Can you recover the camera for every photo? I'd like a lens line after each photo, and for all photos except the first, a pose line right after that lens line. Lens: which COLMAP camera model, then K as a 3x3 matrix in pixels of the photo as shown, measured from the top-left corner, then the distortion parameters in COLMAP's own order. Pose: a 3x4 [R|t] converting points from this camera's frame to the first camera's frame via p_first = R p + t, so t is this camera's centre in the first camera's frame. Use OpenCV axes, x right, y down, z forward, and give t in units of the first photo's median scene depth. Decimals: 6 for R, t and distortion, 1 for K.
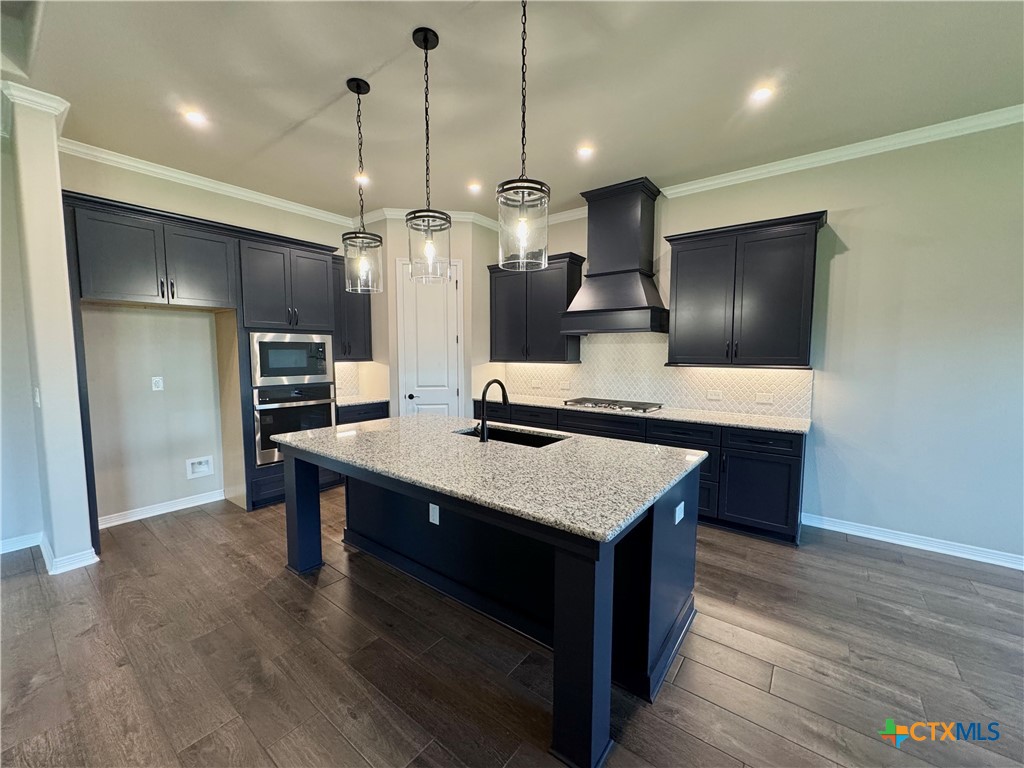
lens RADIAL K [[407.0, 0, 510.2], [0, 407.0, 385.9], [0, 0, 1]] dist [0.000092, 0.000327]
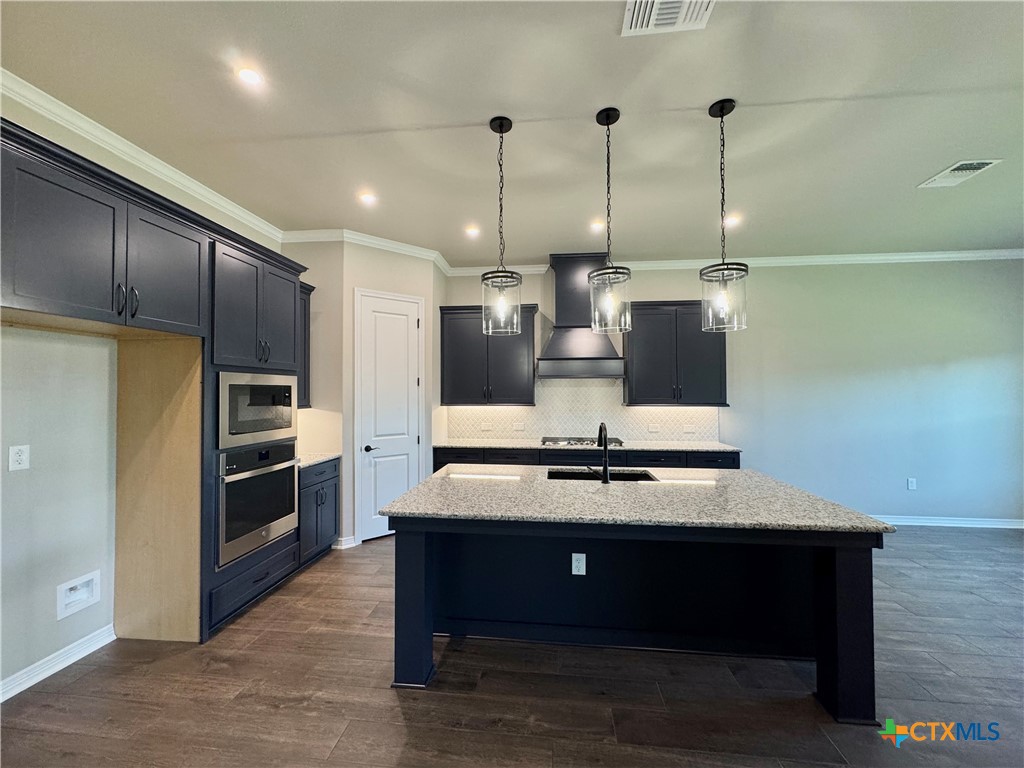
lens RADIAL K [[407.0, 0, 510.2], [0, 407.0, 385.9], [0, 0, 1]] dist [0.000092, 0.000327]
pose [[0.853887, 0.003147, 0.520450, -0.536526], [0.047402, 0.995355, -0.083789, -0.023291], [-0.518296, 0.096216, 0.849772, 0.140929]]
